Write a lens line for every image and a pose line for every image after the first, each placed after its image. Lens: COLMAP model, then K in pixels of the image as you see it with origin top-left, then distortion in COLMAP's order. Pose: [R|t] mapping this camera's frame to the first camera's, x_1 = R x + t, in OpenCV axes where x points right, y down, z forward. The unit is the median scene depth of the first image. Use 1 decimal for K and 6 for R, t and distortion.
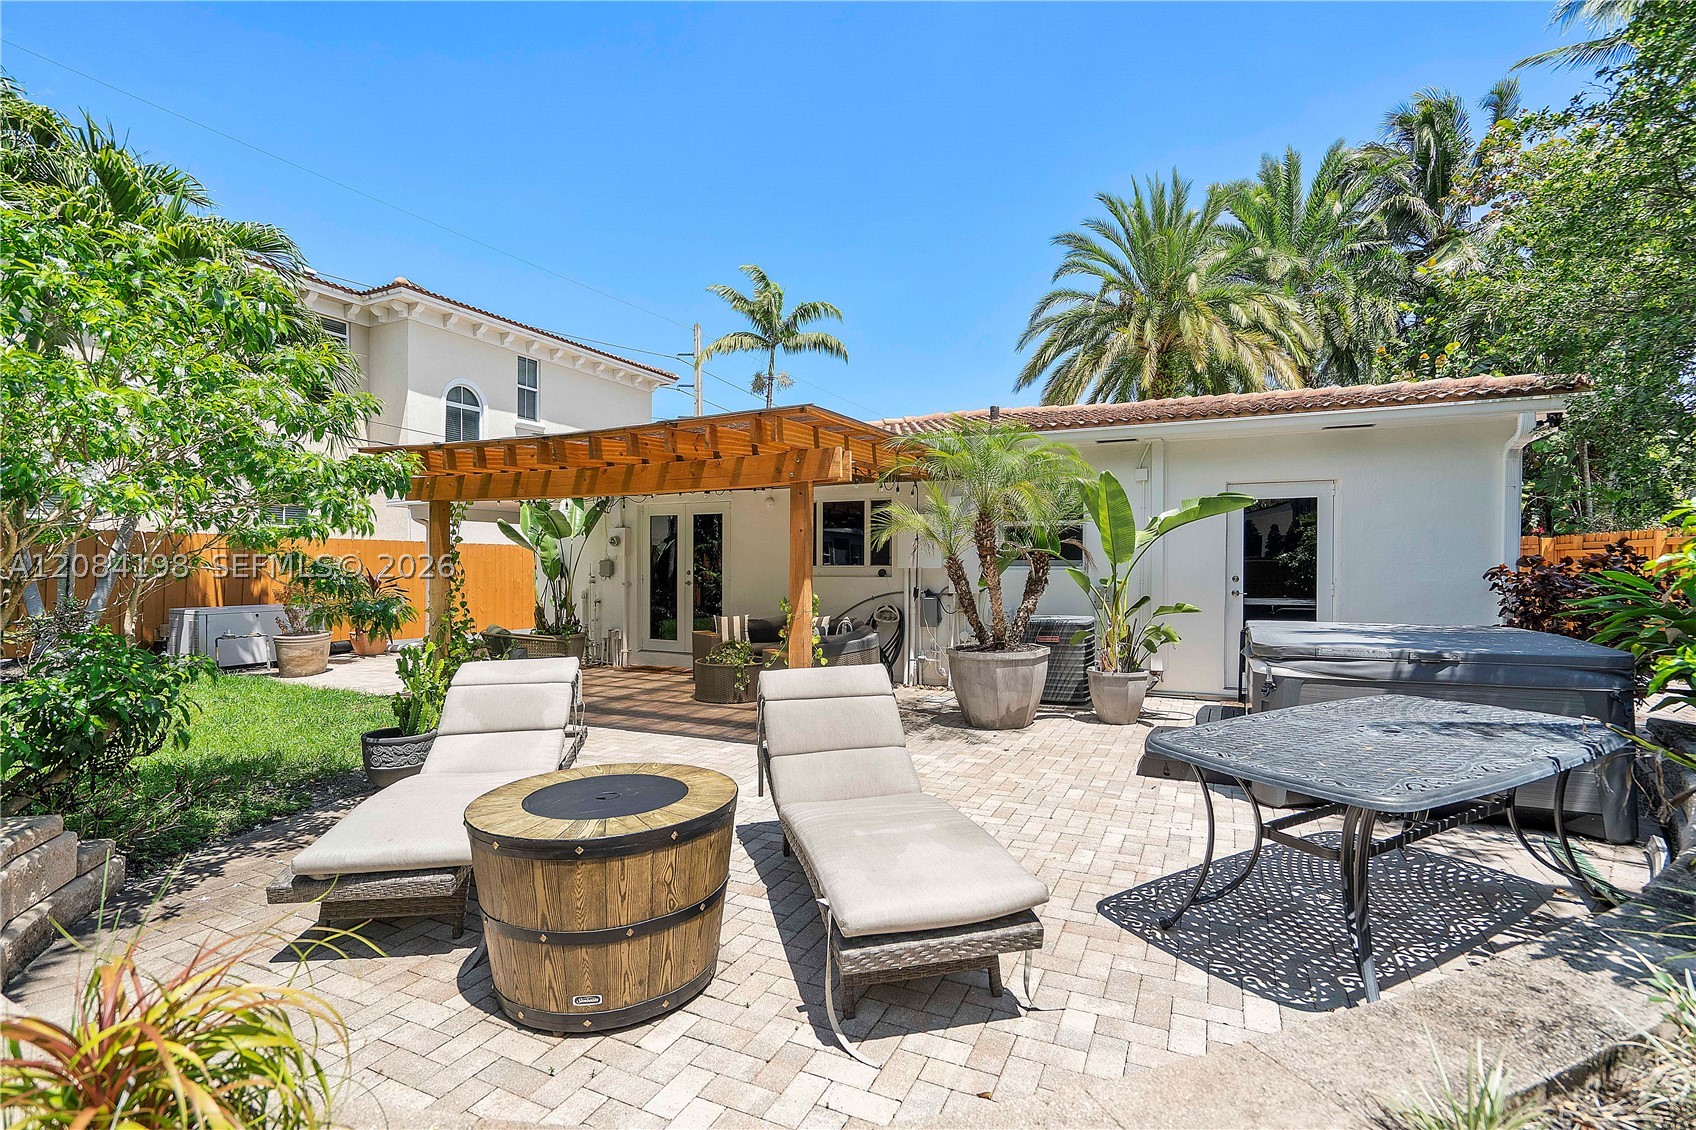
lens RADIAL K [[784.3, 0, 848.4], [0, 784.3, 562.7], [0, 0, 1]] dist [-0.012757, 0.002963]
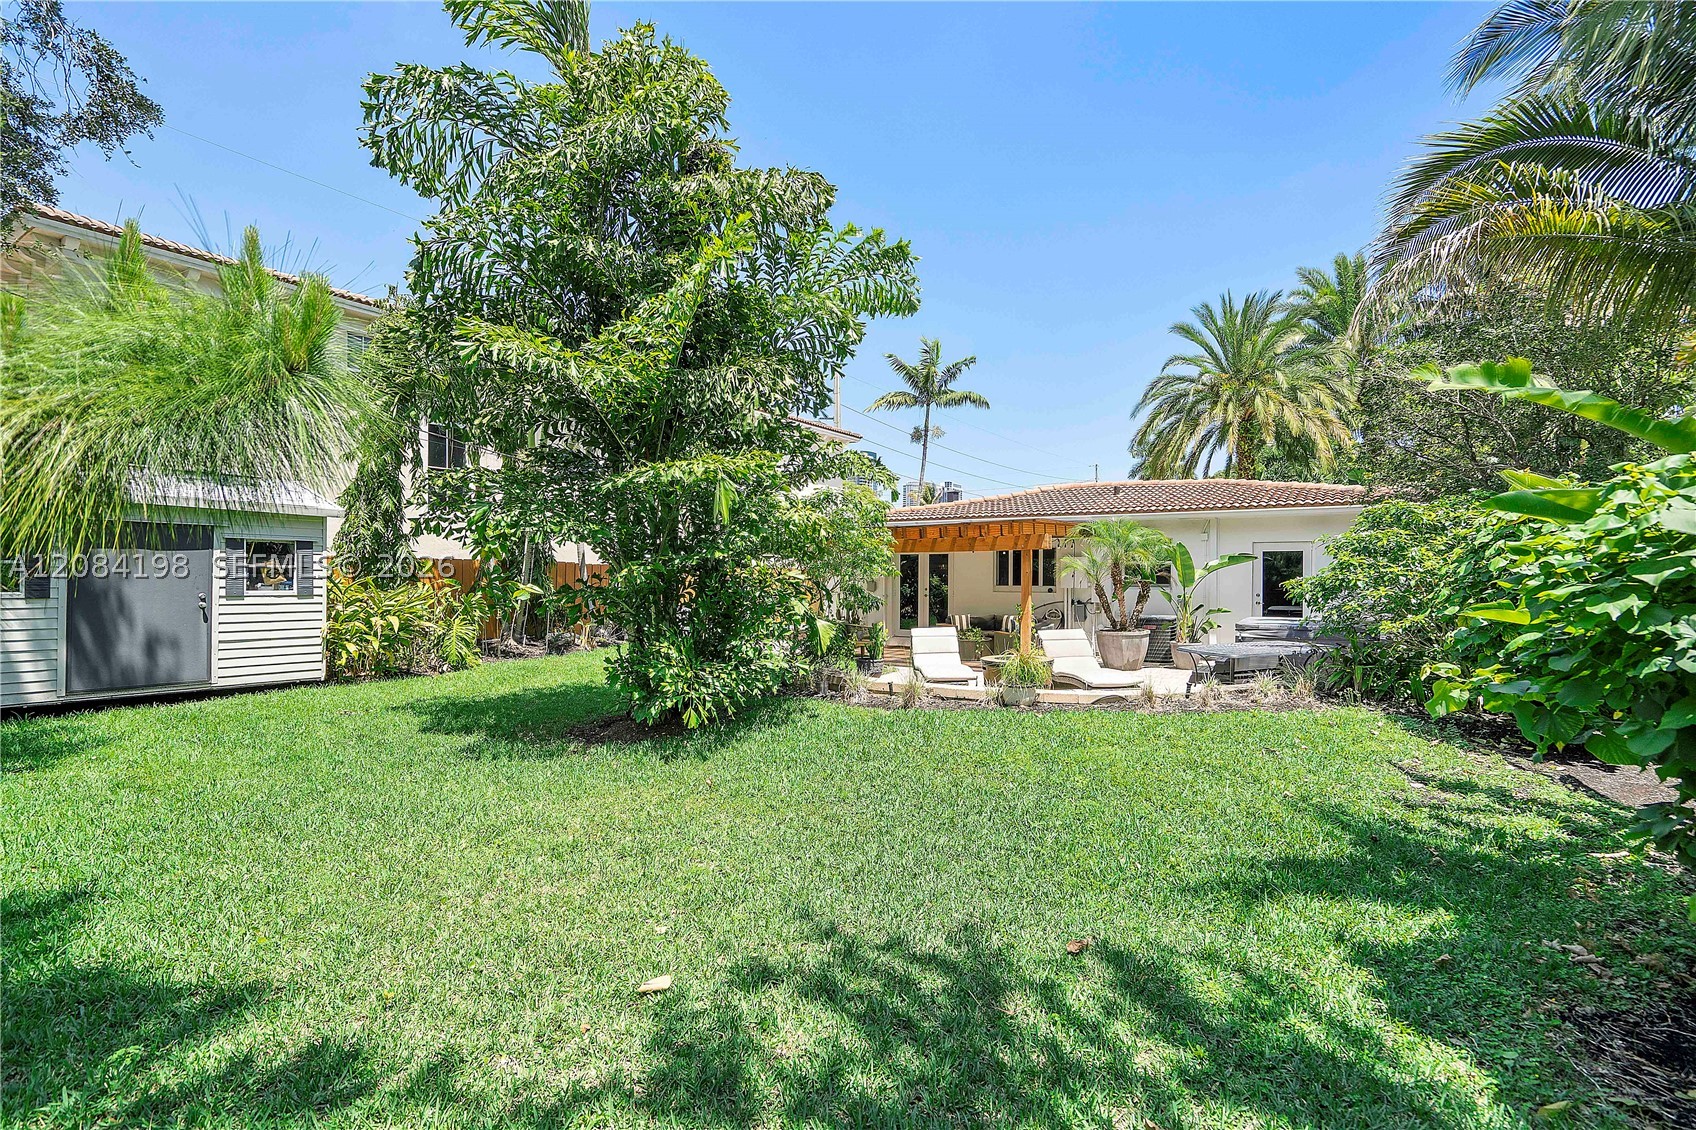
lens RADIAL K [[784.3, 0, 848.5], [0, 784.3, 570.2], [0, 0, 1]] dist [-0.012757, 0.002963]
pose [[0.991274, 0.001083, -0.131815, -0.212979], [-0.001432, 0.999996, -0.002551, -0.032724], [0.131812, 0.002718, 0.991271, -0.951974]]
